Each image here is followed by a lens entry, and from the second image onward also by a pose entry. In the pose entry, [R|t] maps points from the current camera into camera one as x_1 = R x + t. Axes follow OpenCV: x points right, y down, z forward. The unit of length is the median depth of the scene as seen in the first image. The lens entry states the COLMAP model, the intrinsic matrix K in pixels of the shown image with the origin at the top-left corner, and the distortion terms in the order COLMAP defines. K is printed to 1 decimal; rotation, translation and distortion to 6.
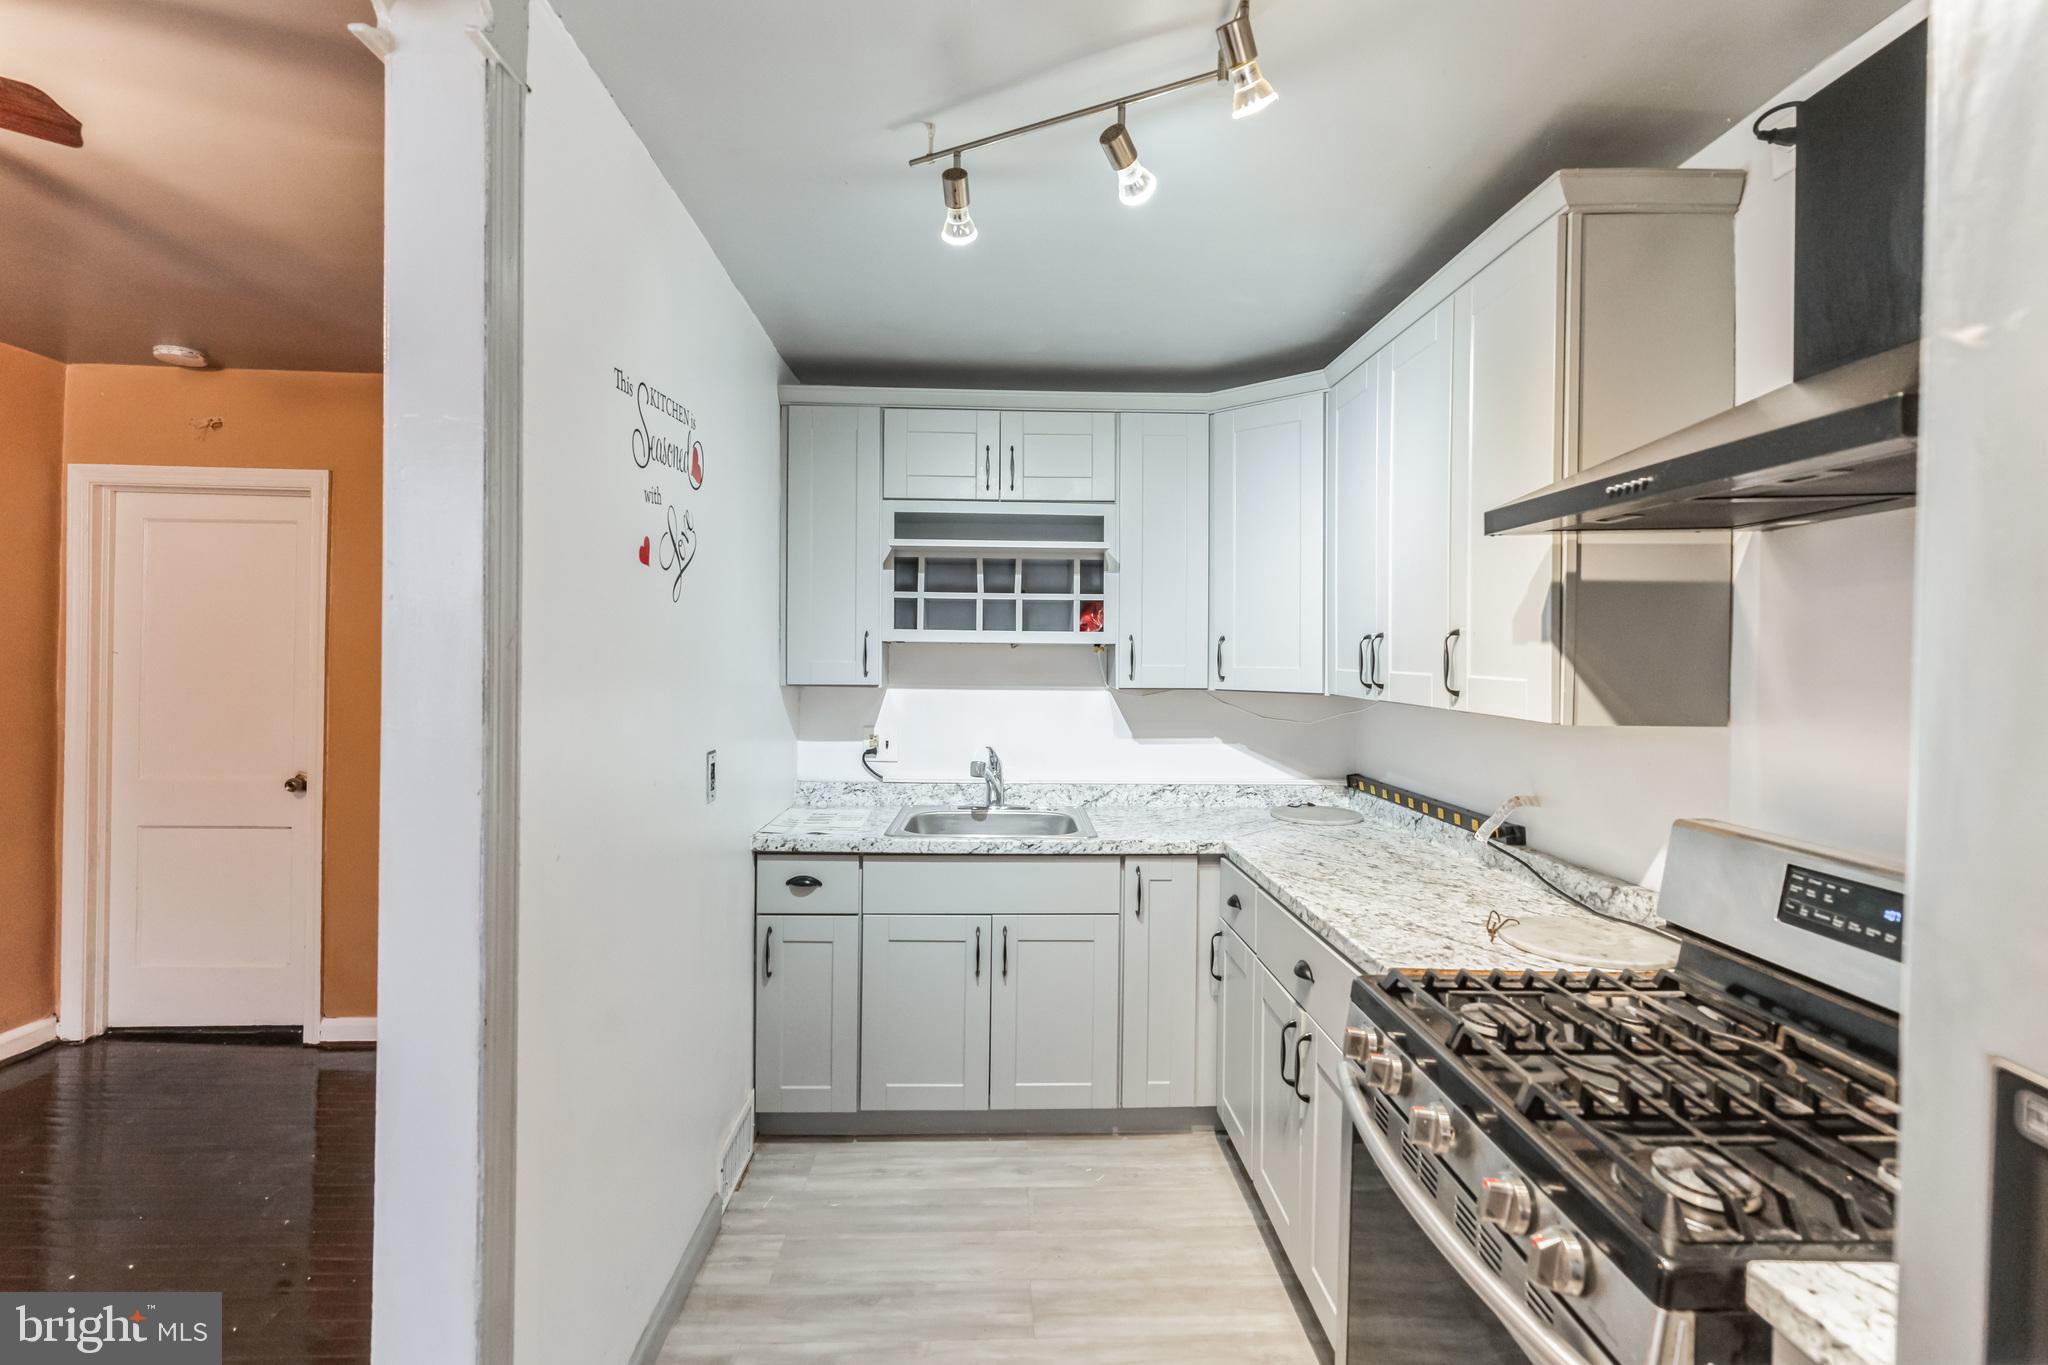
lens RADIAL K [[941.8, 0, 1026.8], [0, 941.8, 656.6], [0, 0, 1]] dist [-0.006085, 0.001244]
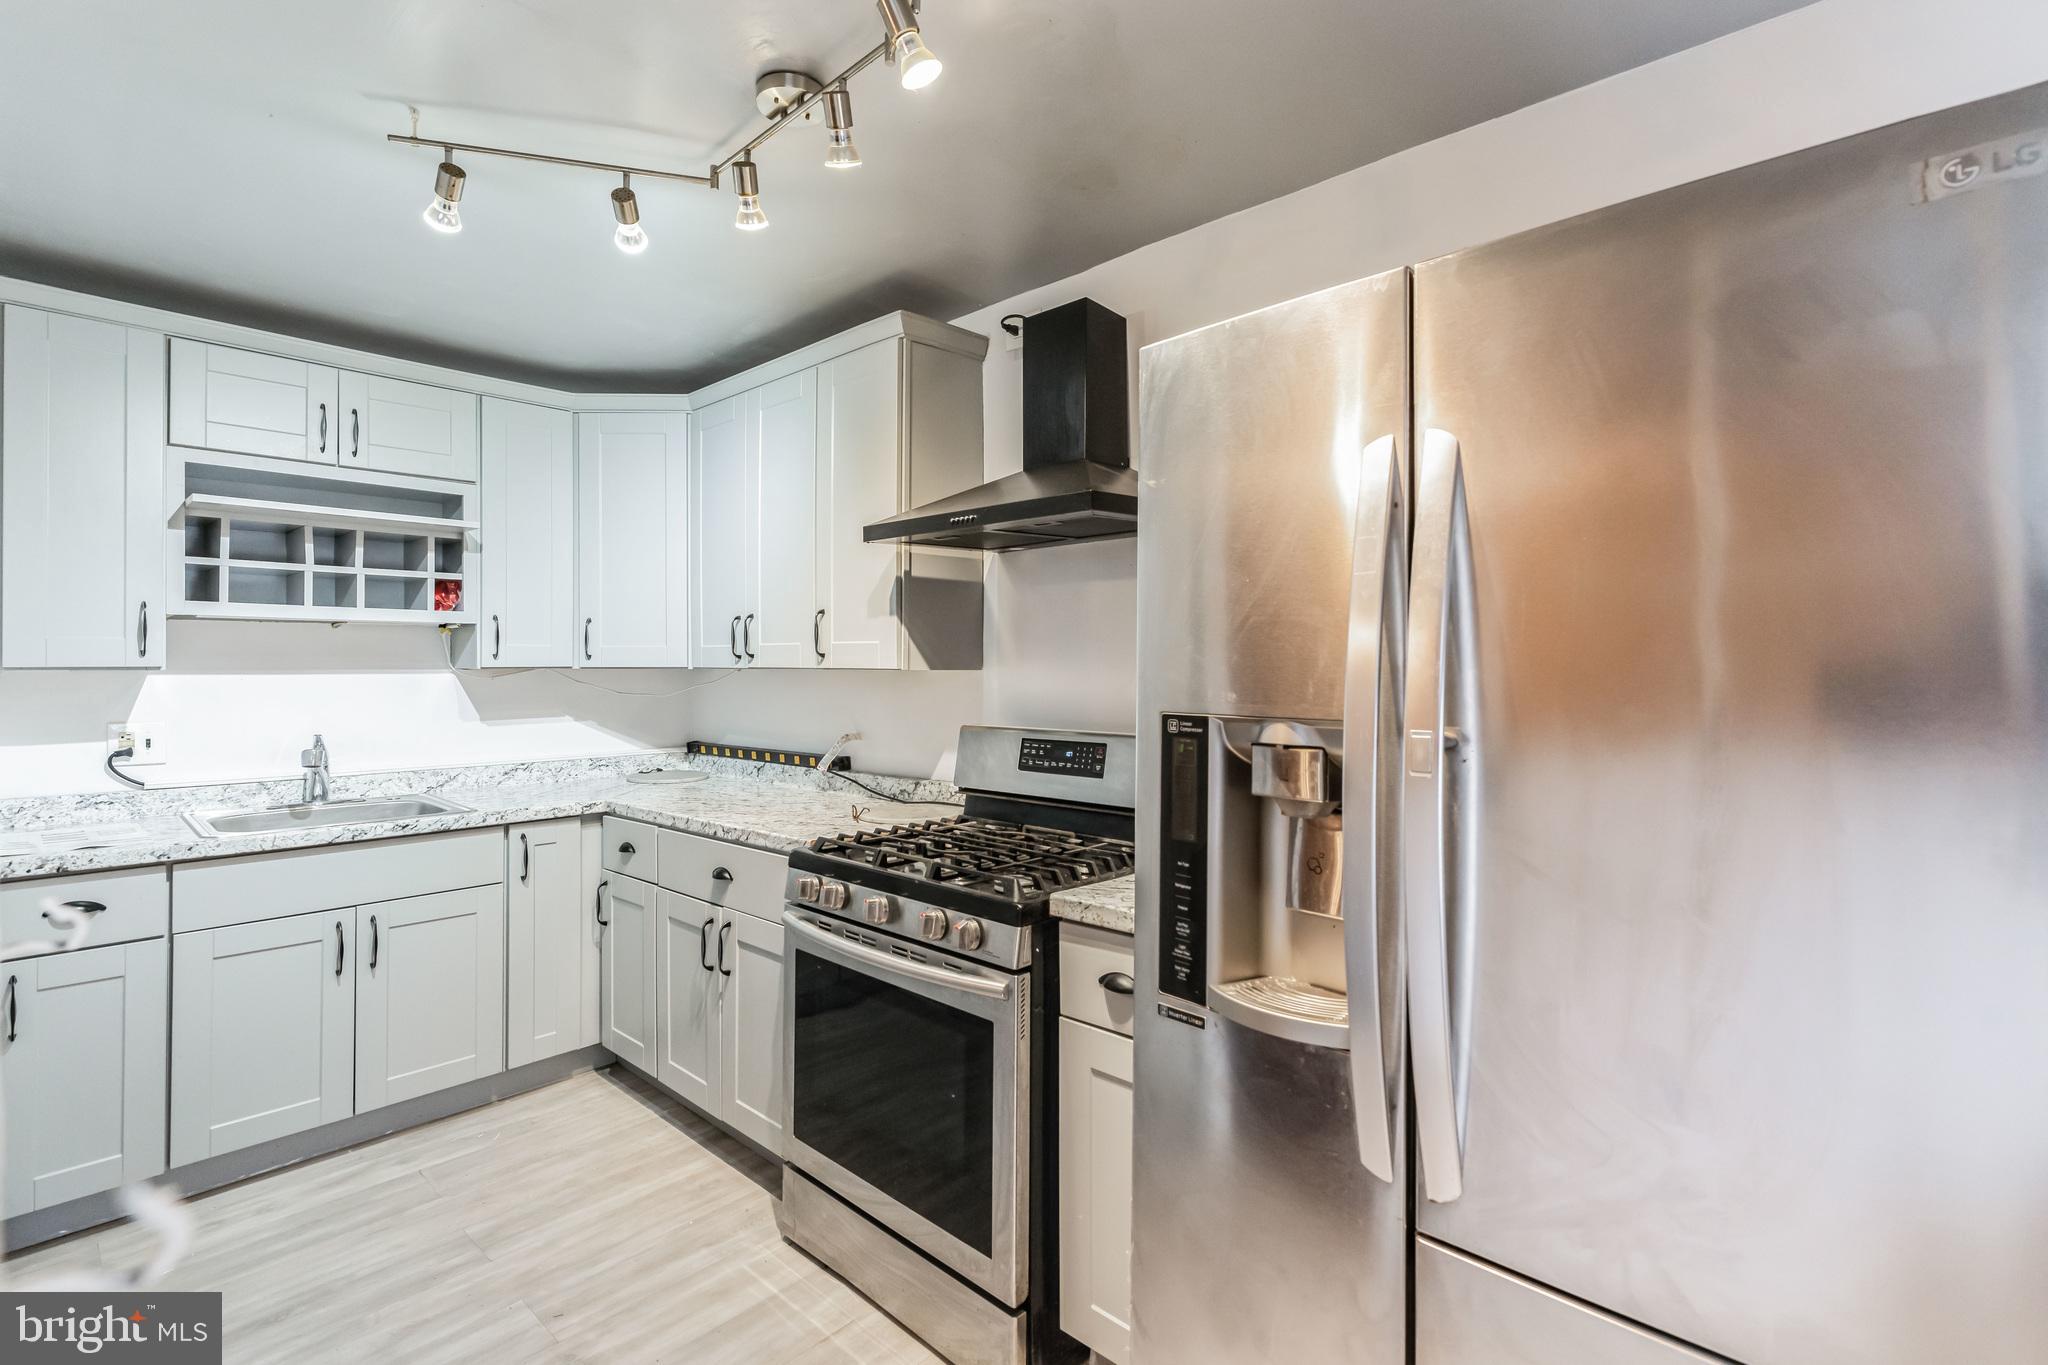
lens RADIAL K [[951.9, 0, 1017.1], [0, 951.9, 656.6], [0, 0, 1]] dist [-0.000285, 0.001307]
pose [[0.710176, -0.003822, 0.704014, -0.239299], [0.010572, 0.999930, -0.005236, 0.037411], [-0.703945, 0.011161, 0.710167, -0.144083]]
